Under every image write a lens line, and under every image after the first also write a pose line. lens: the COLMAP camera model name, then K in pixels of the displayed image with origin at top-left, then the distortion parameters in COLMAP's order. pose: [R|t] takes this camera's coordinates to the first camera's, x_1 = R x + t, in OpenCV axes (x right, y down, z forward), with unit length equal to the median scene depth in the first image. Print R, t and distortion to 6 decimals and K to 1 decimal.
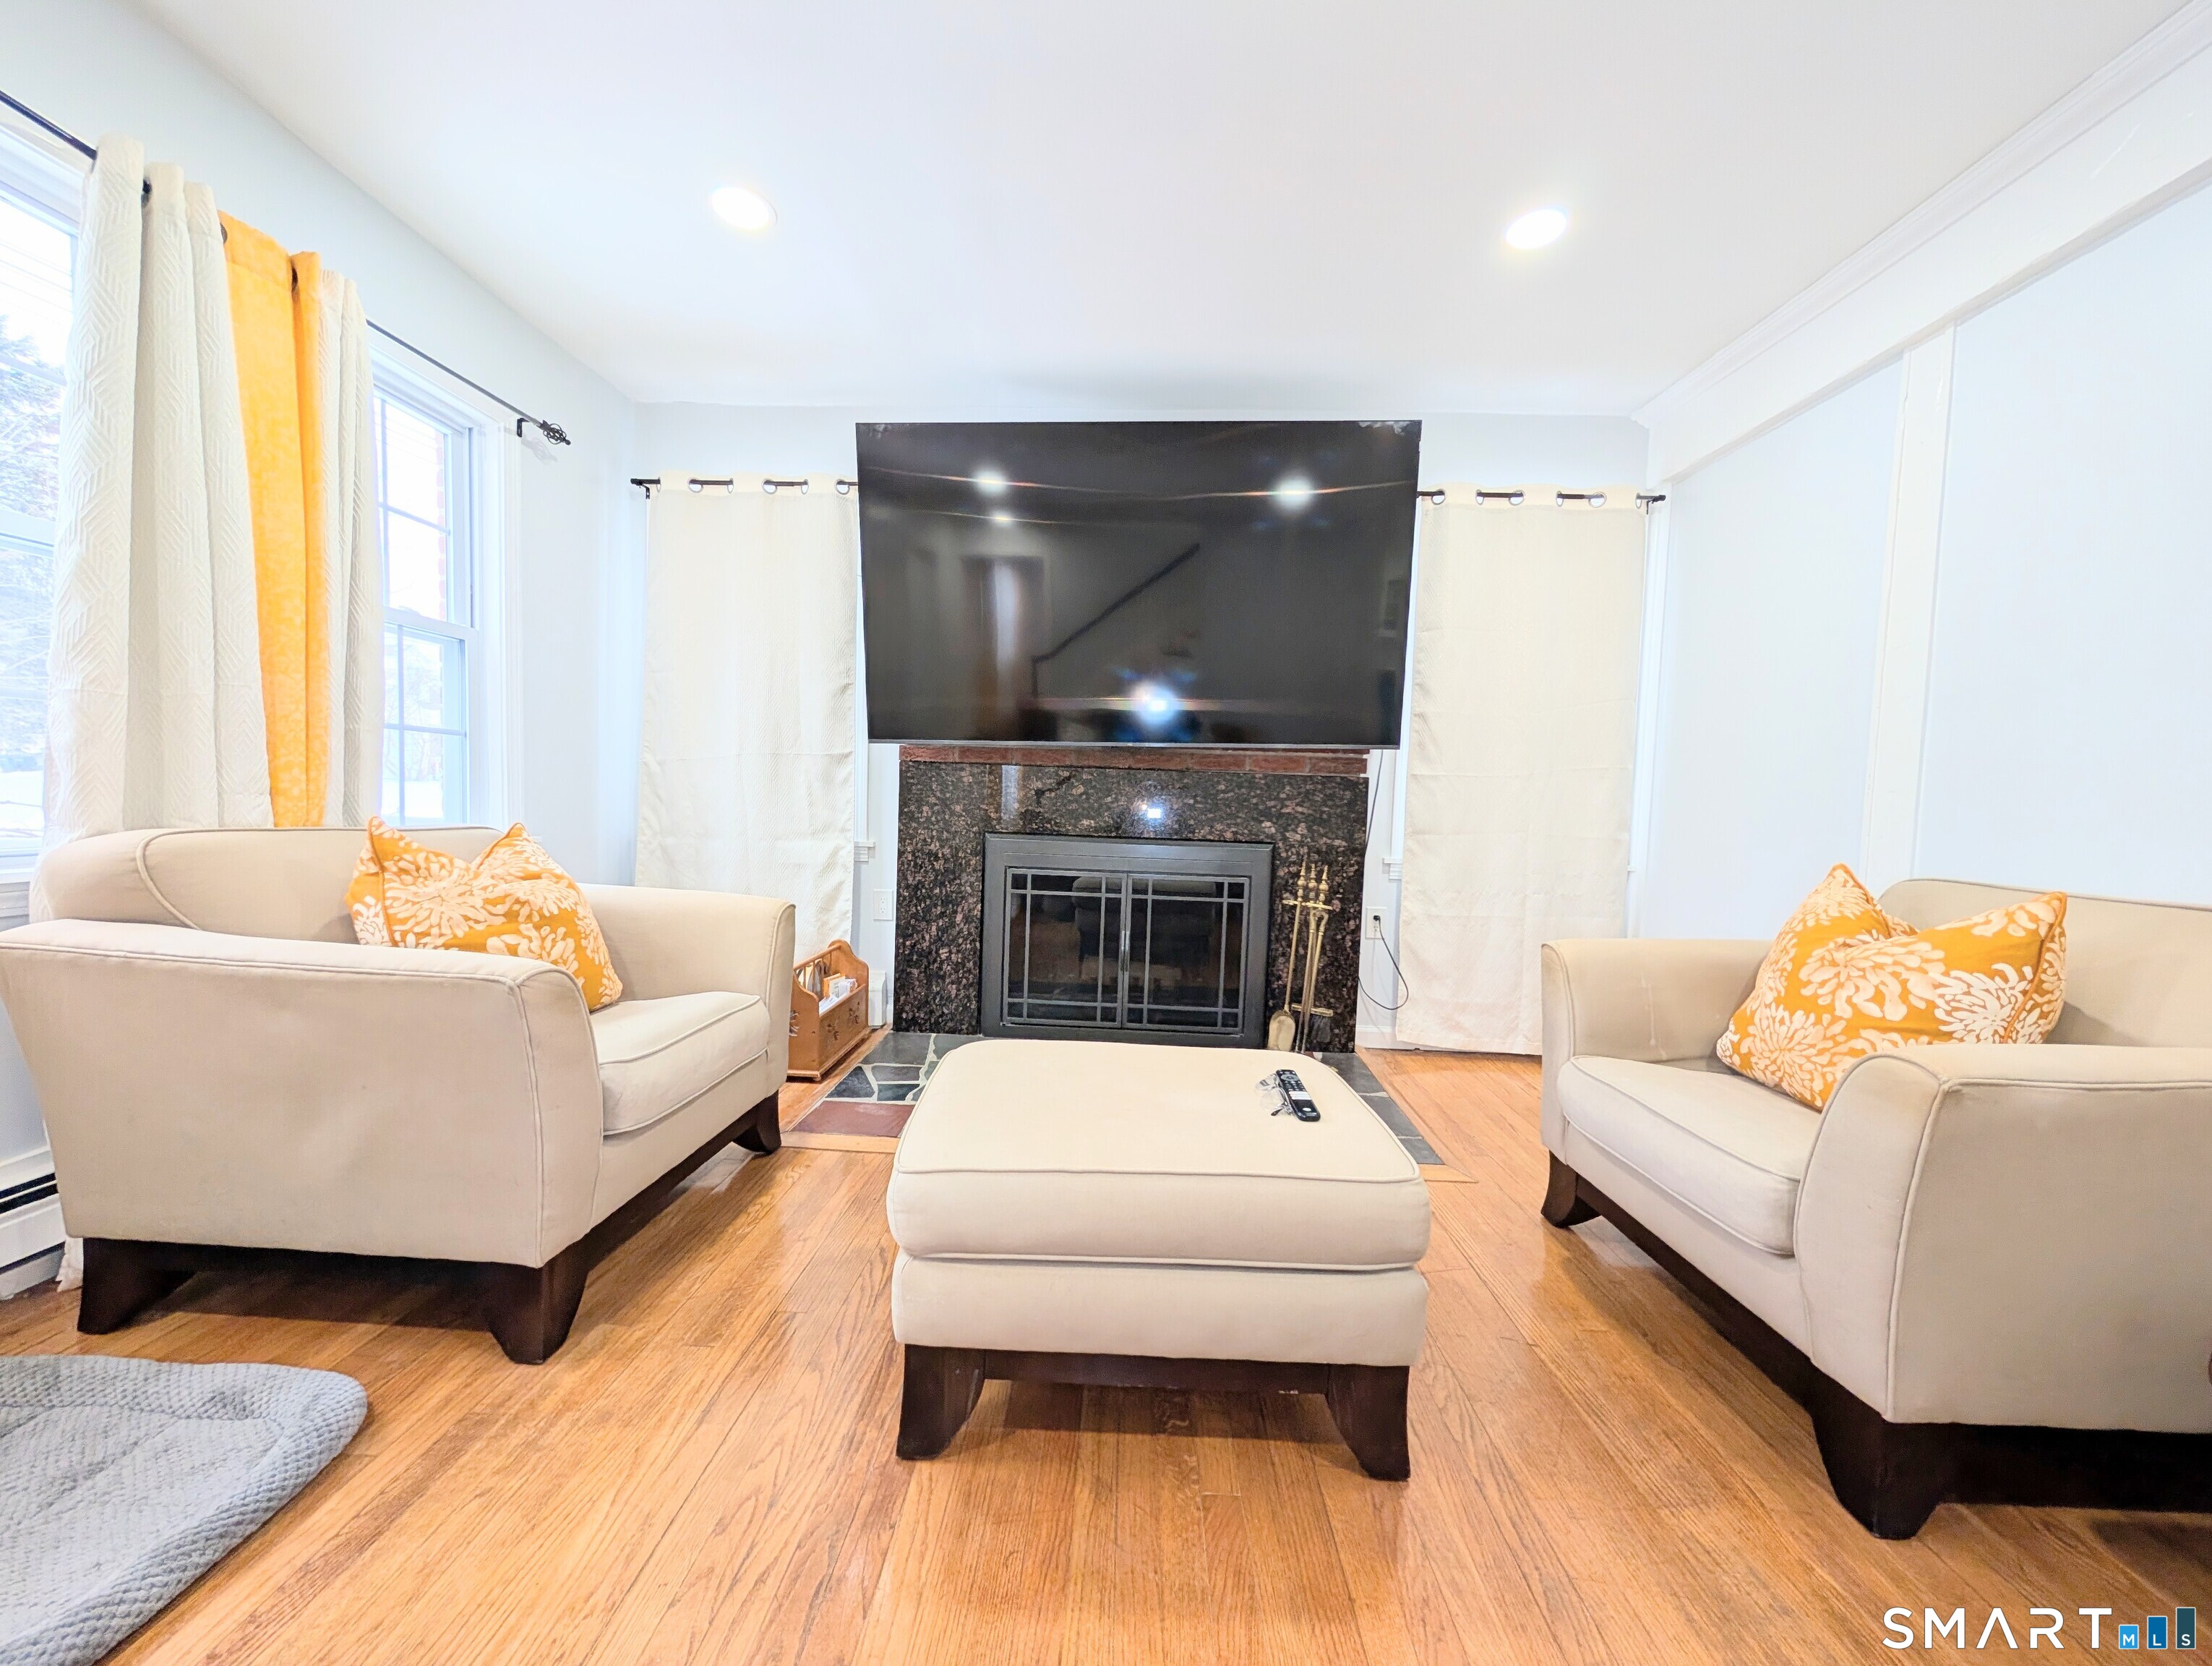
lens RADIAL K [[795.8, 0, 1100.2], [0, 795.8, 831.8], [0, 0, 1]] dist [-0.001805, 0.000736]
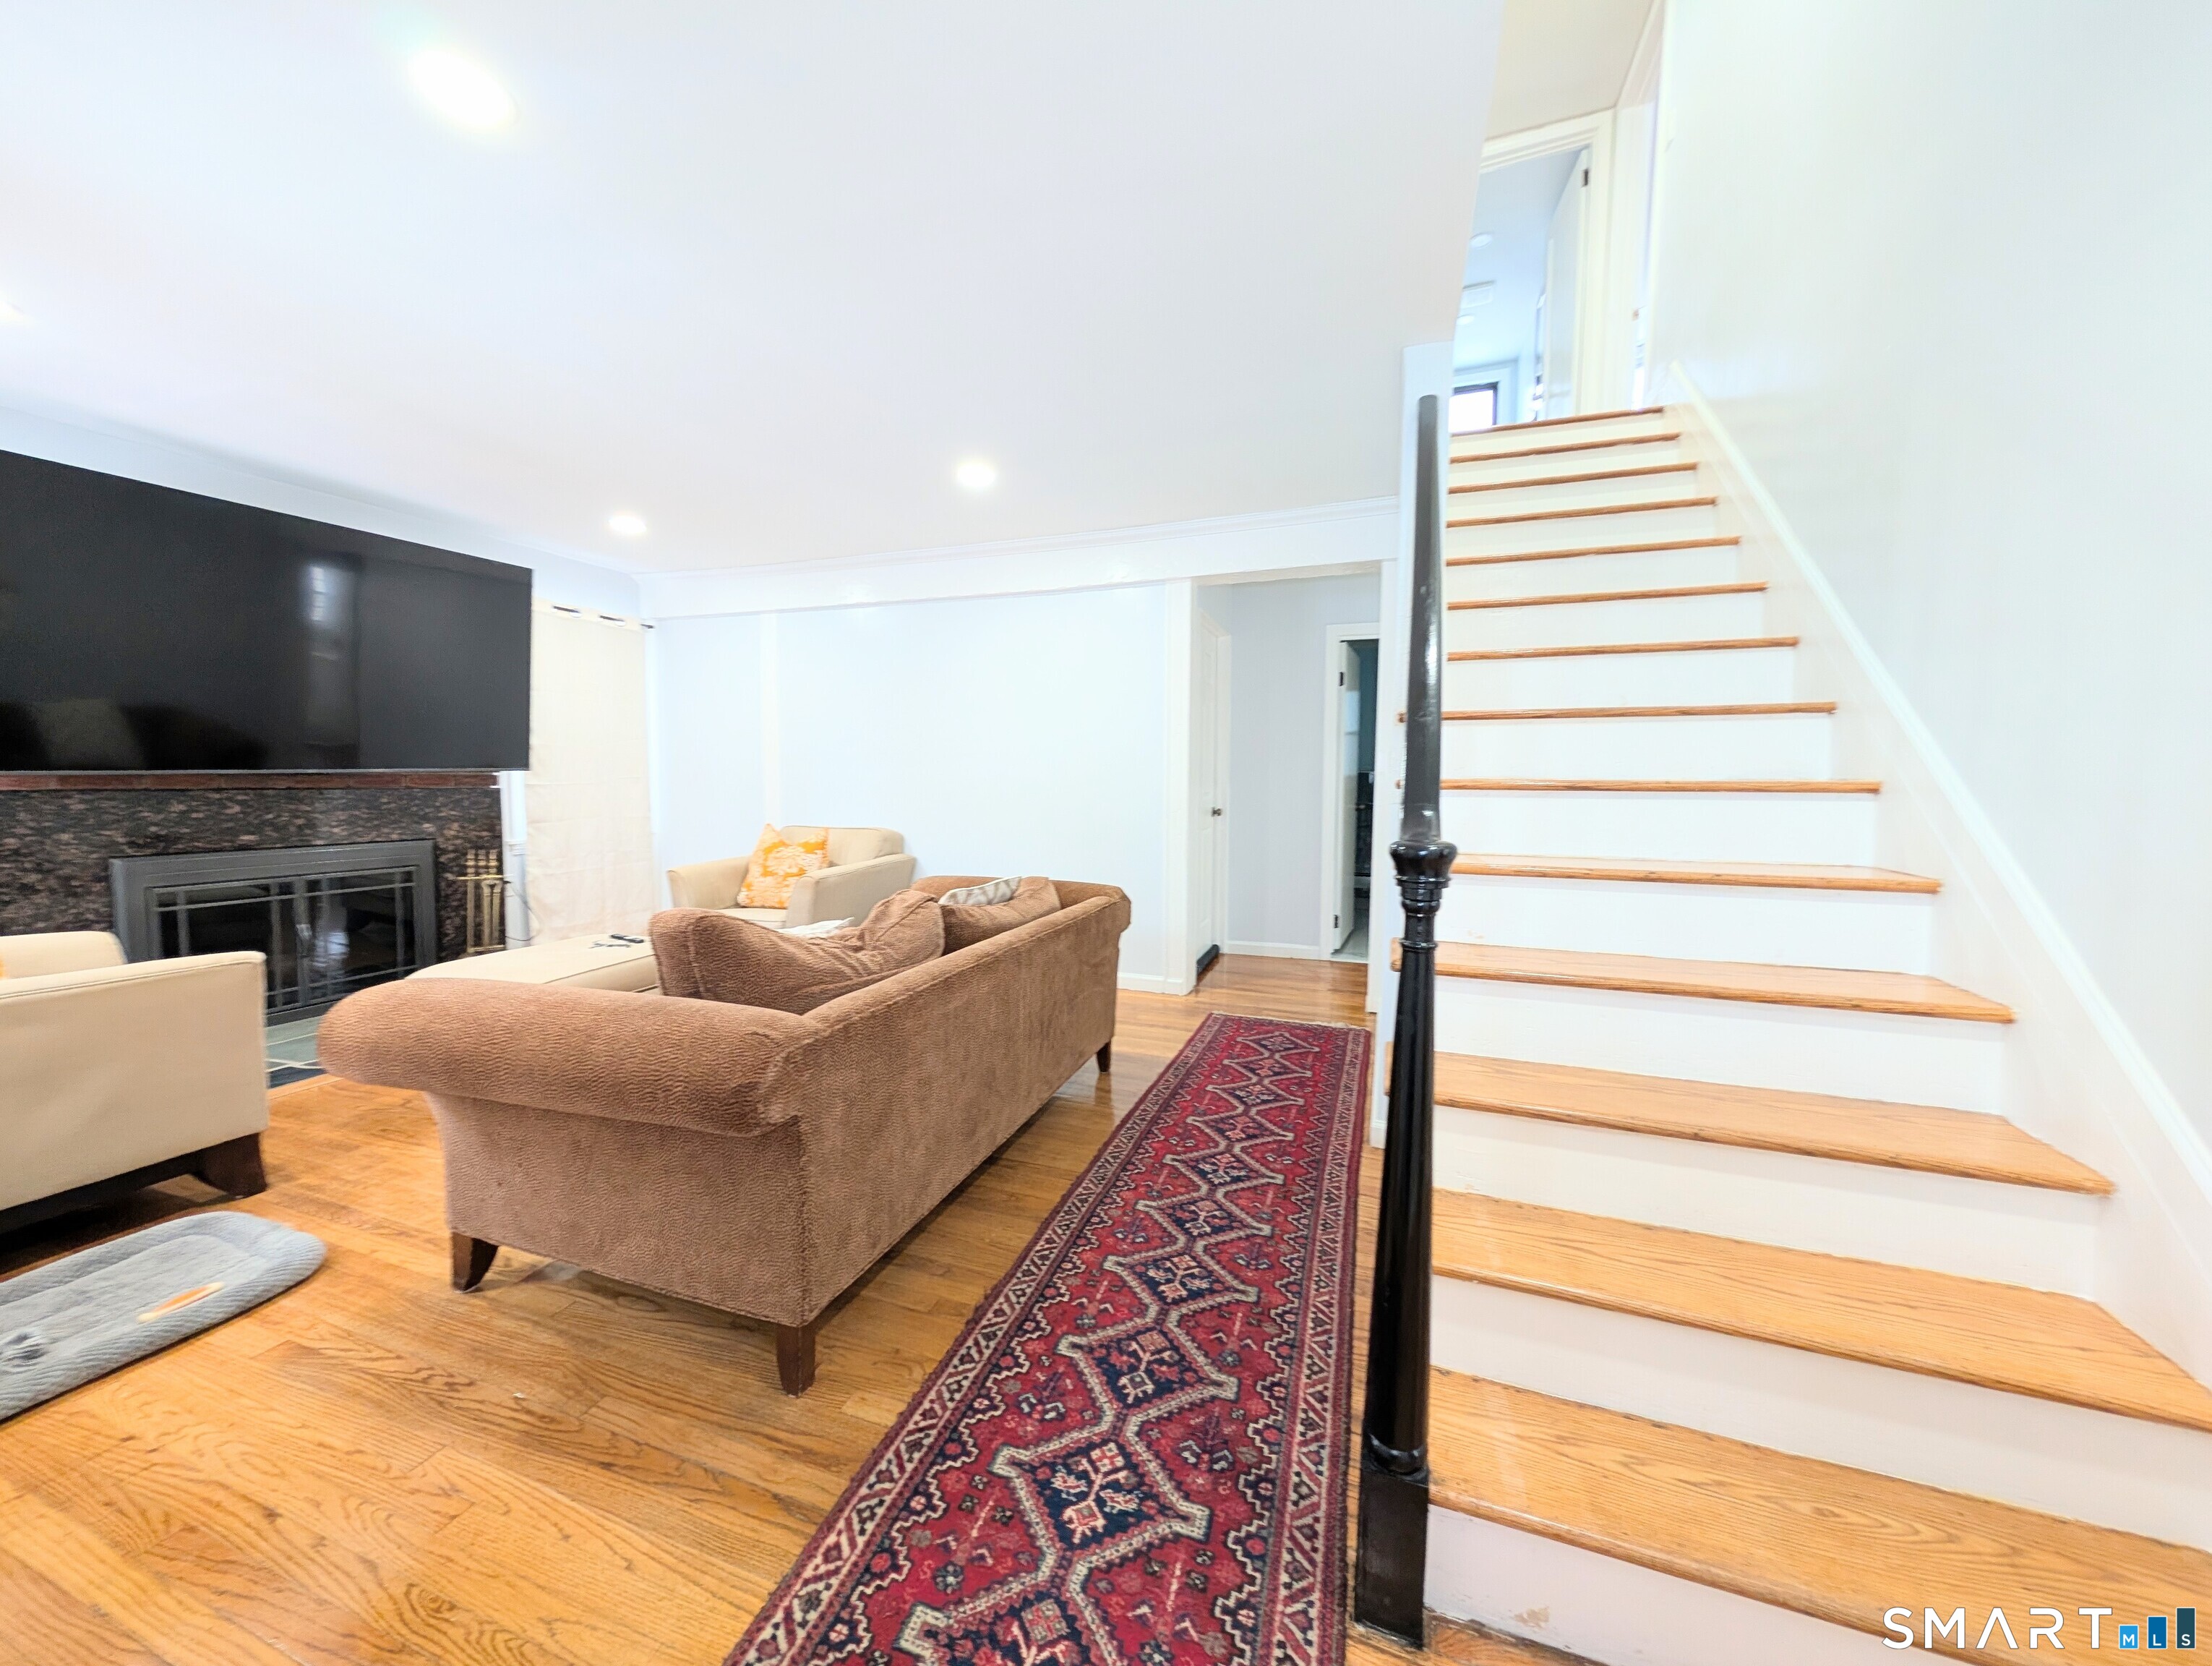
lens RADIAL K [[795.8, 0, 1112.9], [0, 795.8, 838.1], [0, 0, 1]] dist [-0.001805, 0.000736]
pose [[0.298896, -0.102460, 0.948769, -0.765992], [0.045337, 0.994621, 0.093129, -0.064232], [-0.953208, 0.015179, 0.301934, -0.552932]]
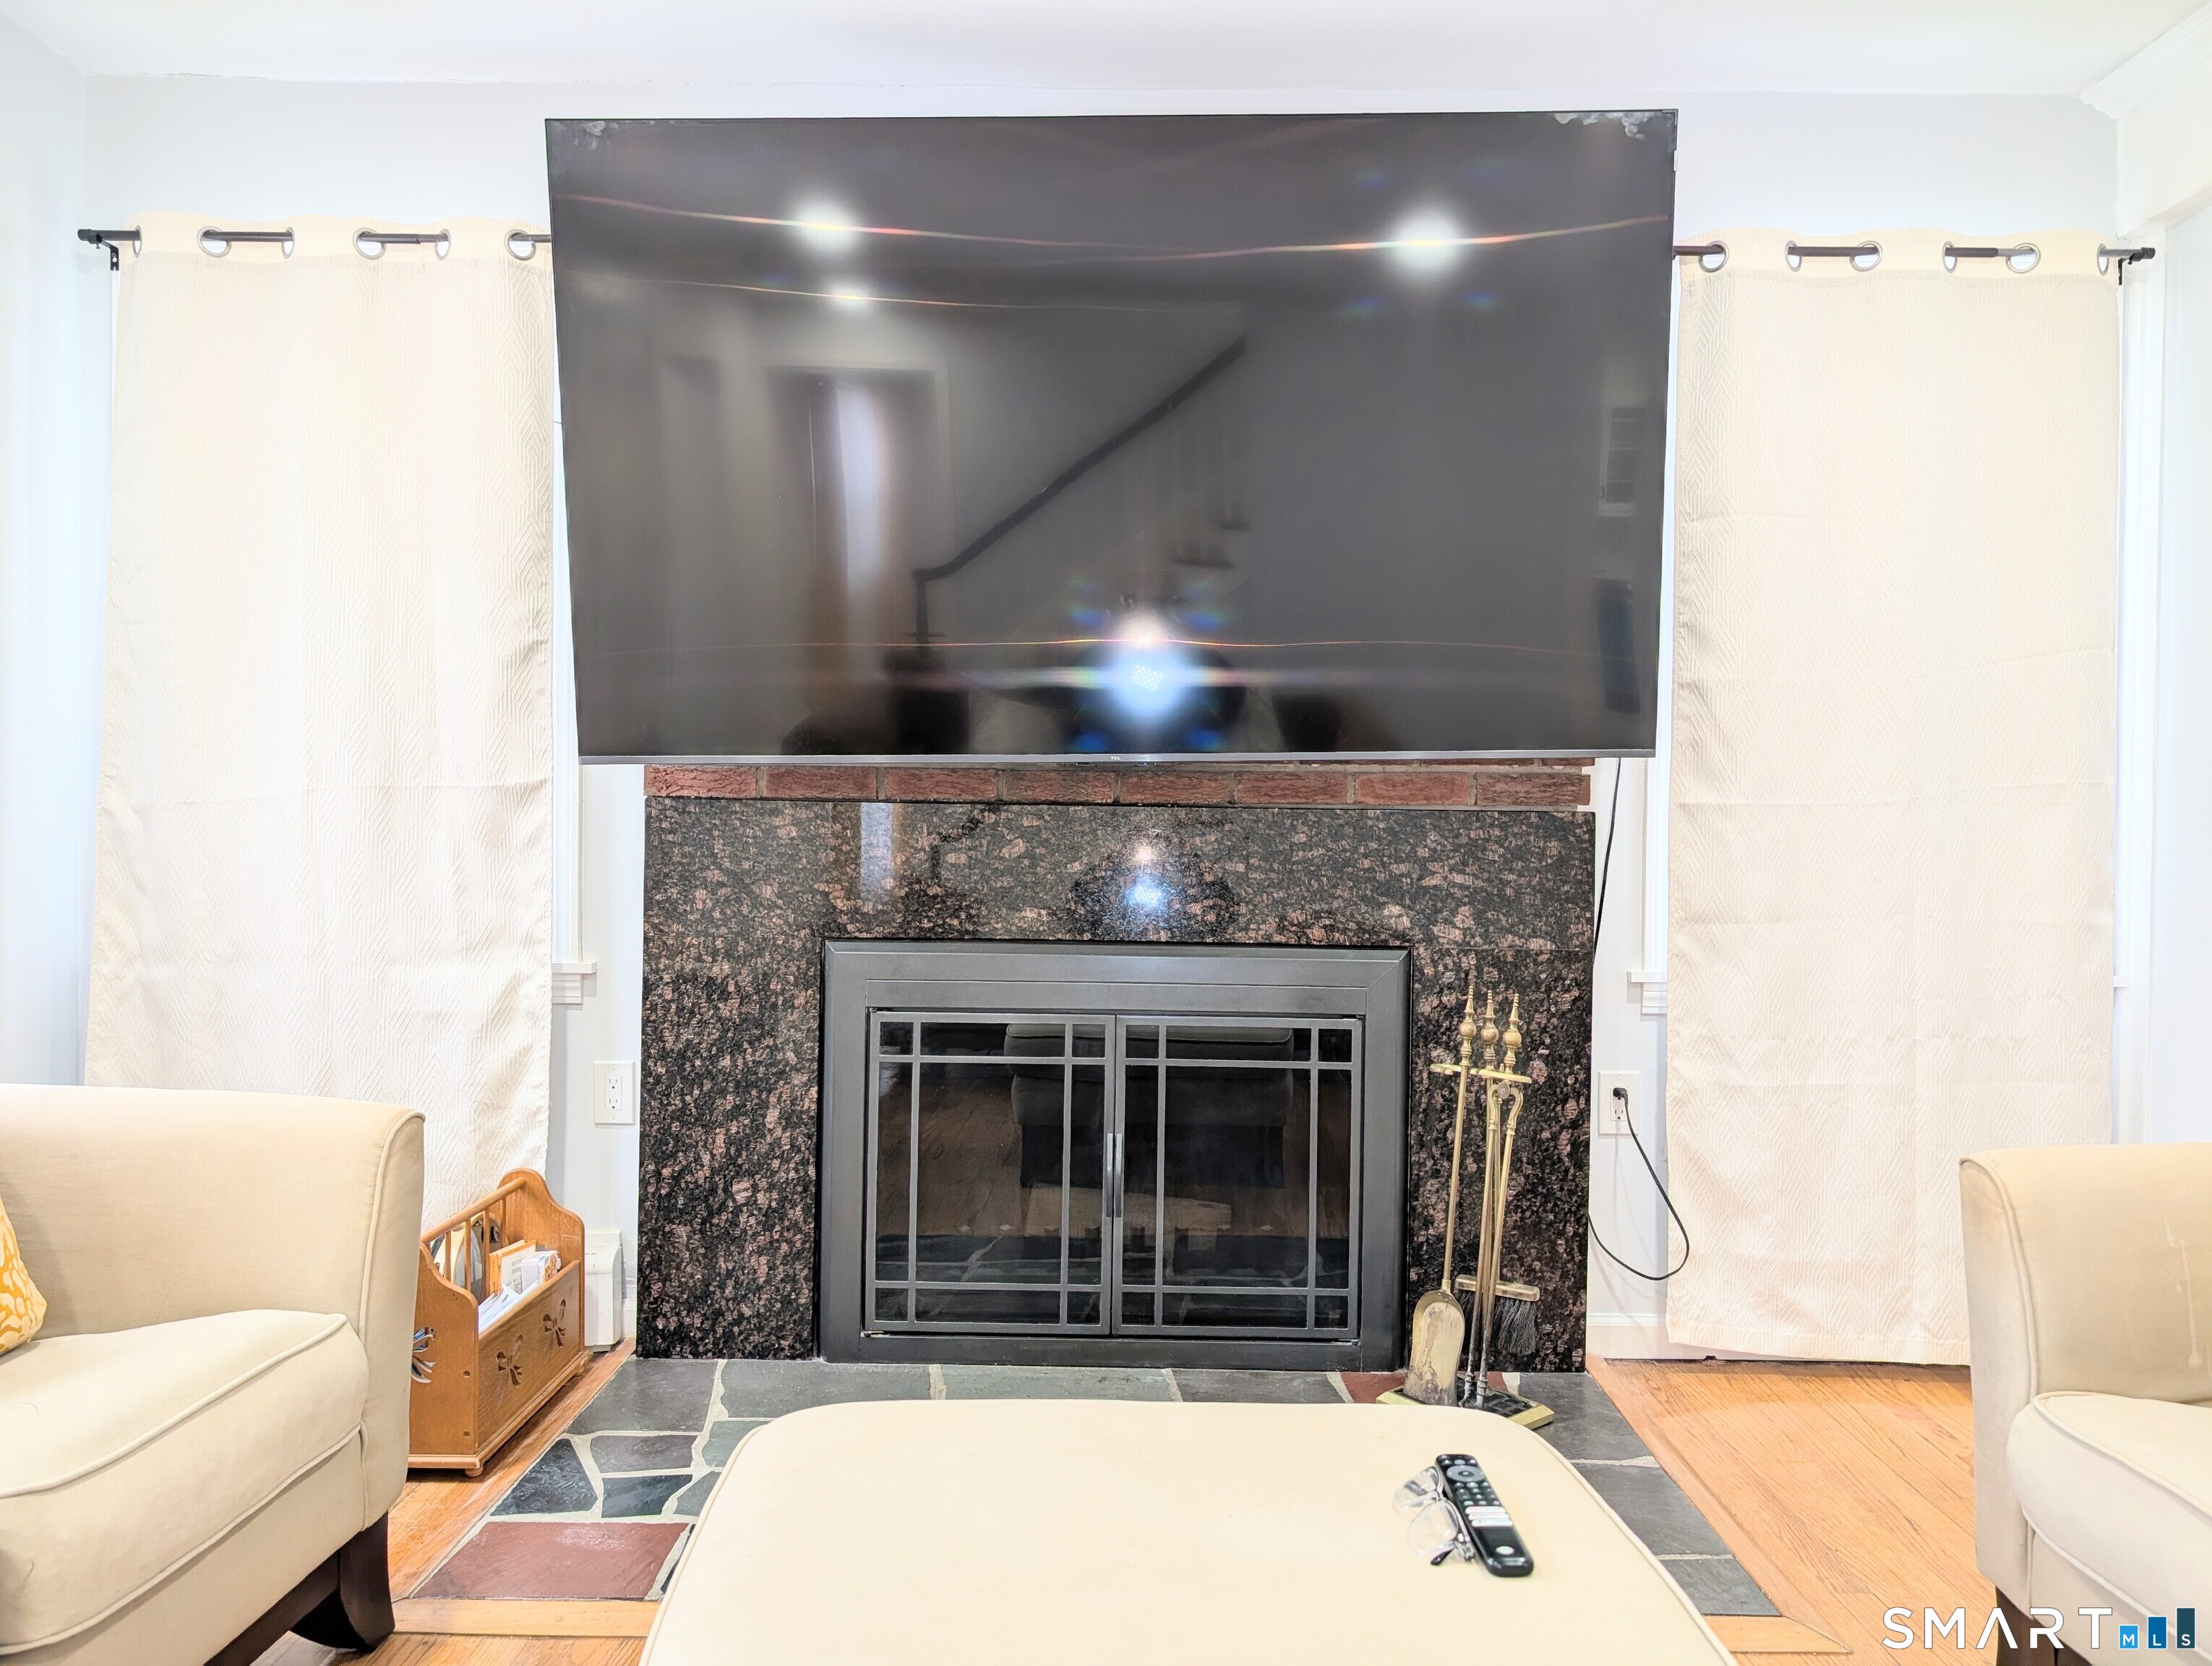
lens RADIAL K [[1583.1, 0, 1115.7], [0, 1583.1, 839.3], [0, 0, 1]] dist [0.025493, -0.021377]
pose [[0.999108, -0.020667, 0.036813, 0.000467], [0.022090, 0.999008, -0.038667, -0.020273], [-0.035977, 0.039446, 0.998574, 0.018130]]
